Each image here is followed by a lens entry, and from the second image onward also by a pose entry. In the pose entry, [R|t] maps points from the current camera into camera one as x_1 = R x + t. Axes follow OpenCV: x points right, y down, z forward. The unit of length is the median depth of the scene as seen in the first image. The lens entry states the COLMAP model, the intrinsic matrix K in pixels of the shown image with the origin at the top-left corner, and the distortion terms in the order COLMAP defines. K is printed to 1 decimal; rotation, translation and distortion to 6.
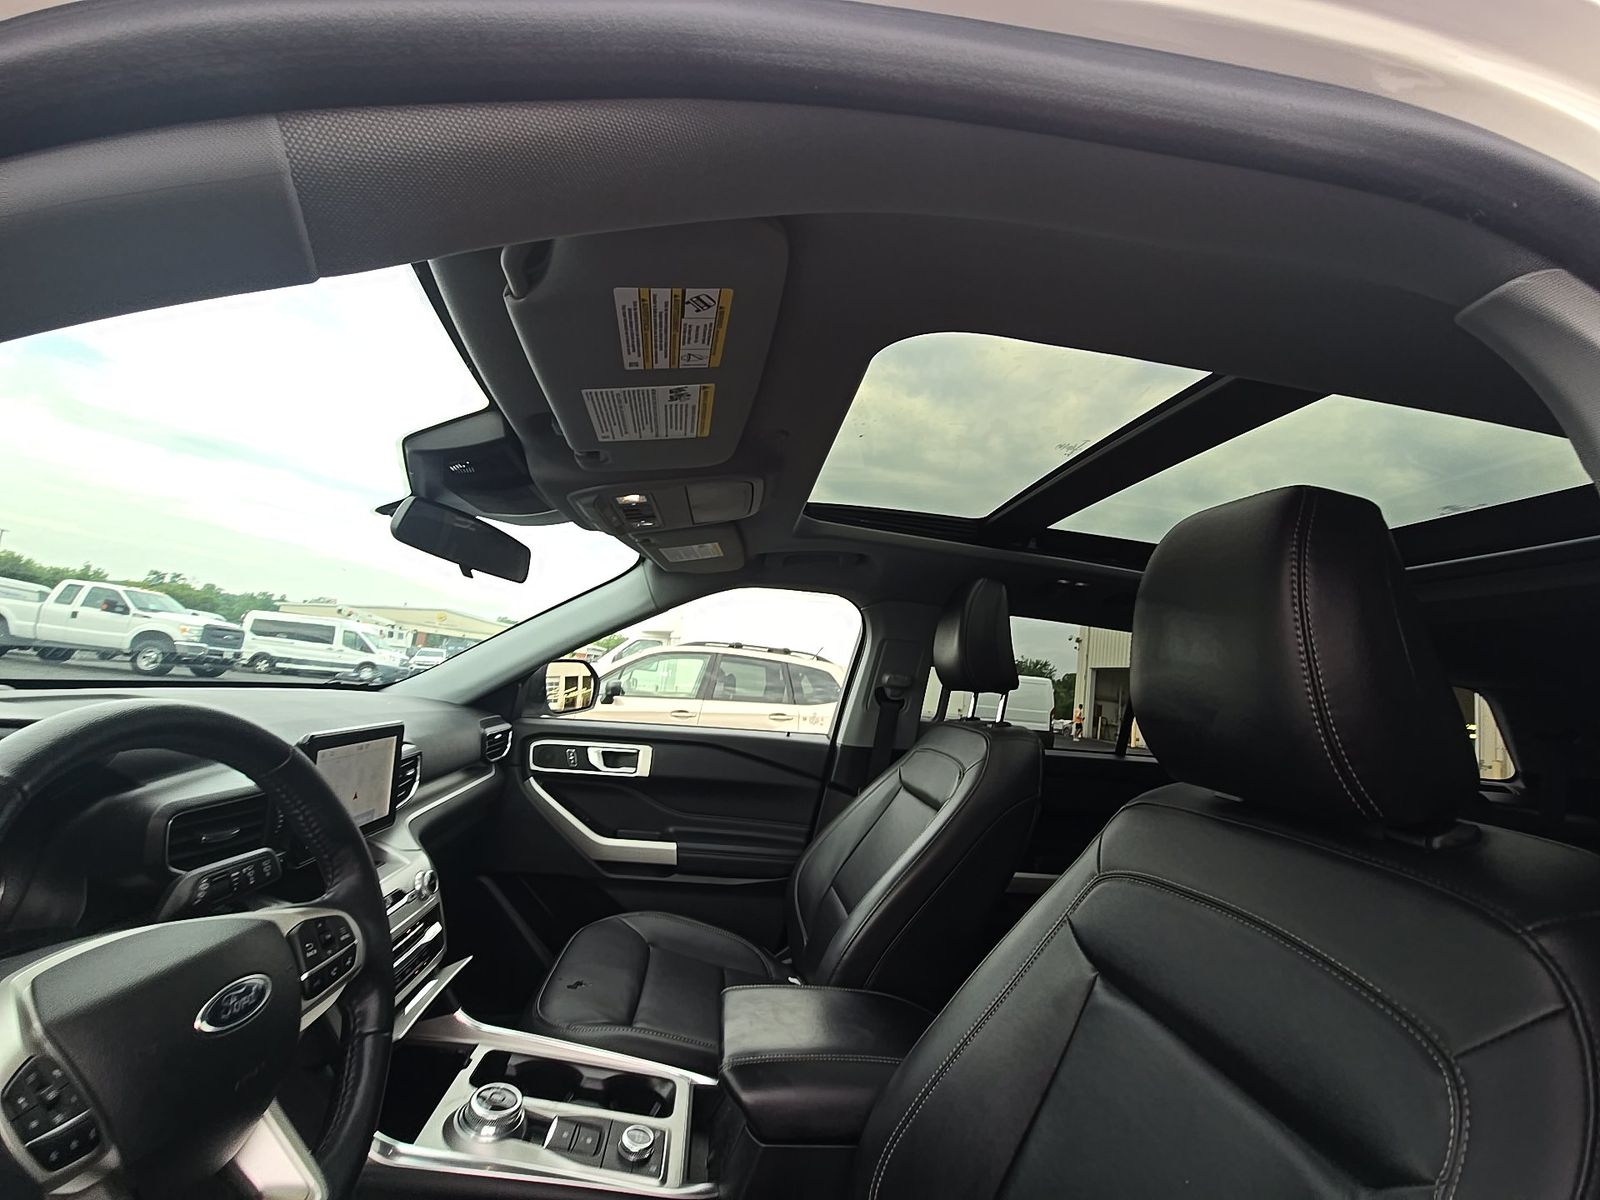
lens RADIAL K [[645.0, 0, 797.7], [0, 645.0, 592.8], [0, 0, 1]] dist [0.006114, -0.006099]
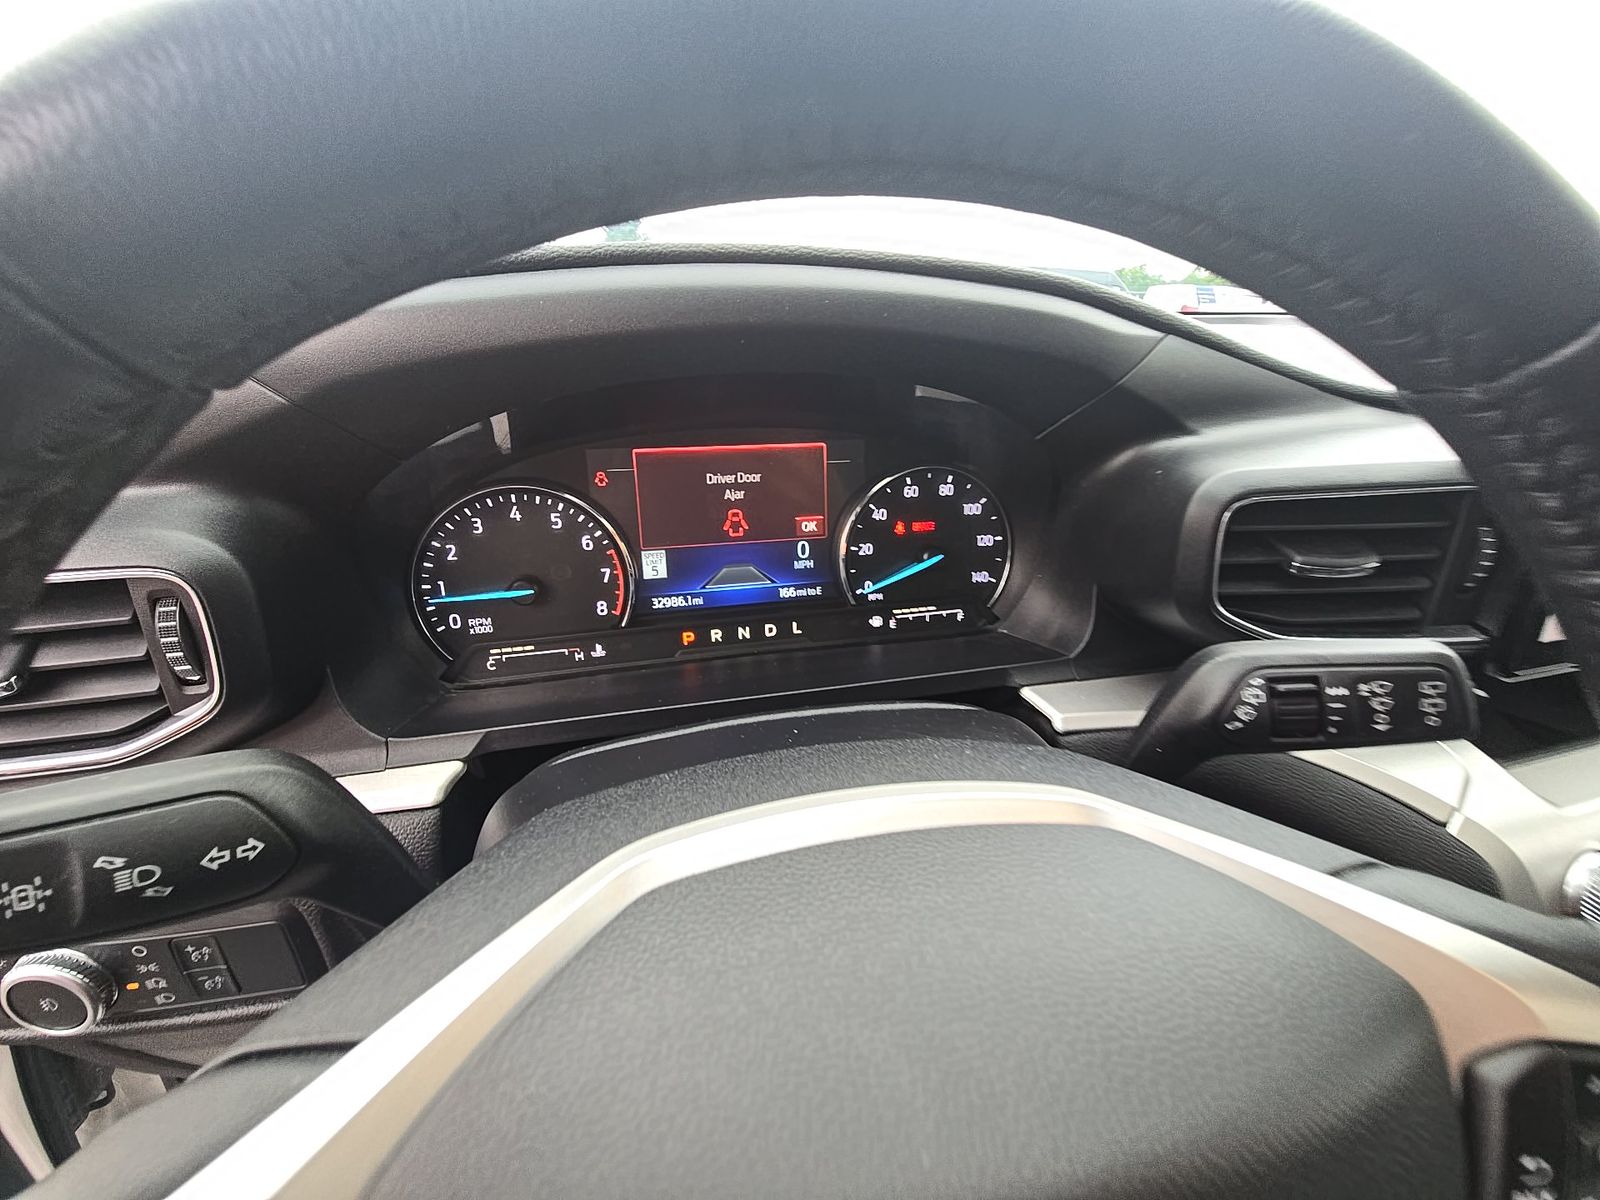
lens RADIAL K [[645.0, 0, 811.8], [0, 645.0, 586.5], [0, 0, 1]] dist [0.006114, -0.006099]
pose [[0.119113, 0.290501, -0.949432, -0.370159], [0.151023, 0.939812, 0.306504, 0.144539], [0.981328, -0.179895, 0.068071, 0.444484]]
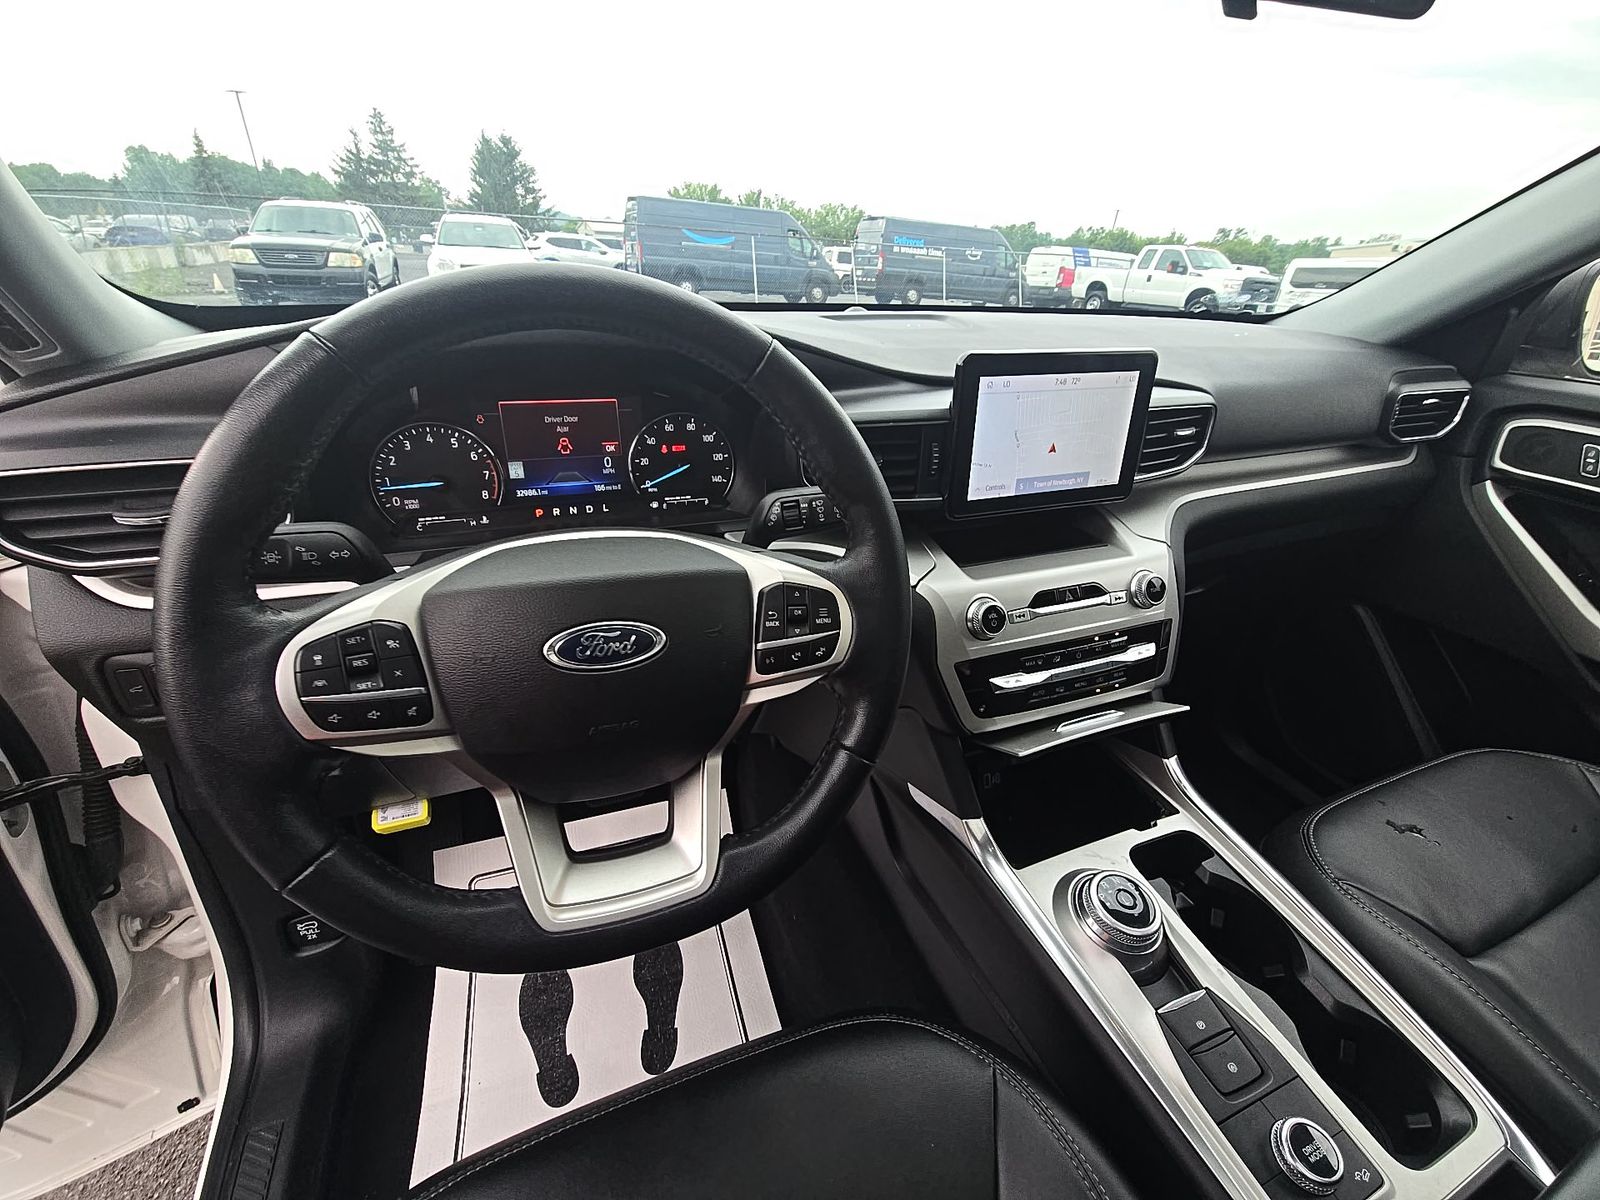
lens RADIAL K [[645.0, 0, 811.7], [0, 645.0, 586.7], [0, 0, 1]] dist [0.006114, -0.006099]
pose [[0.258200, 0.347216, -0.901540, -0.030043], [0.128597, 0.912526, 0.388277, 0.126568], [0.957494, -0.216188, 0.190963, 0.519751]]
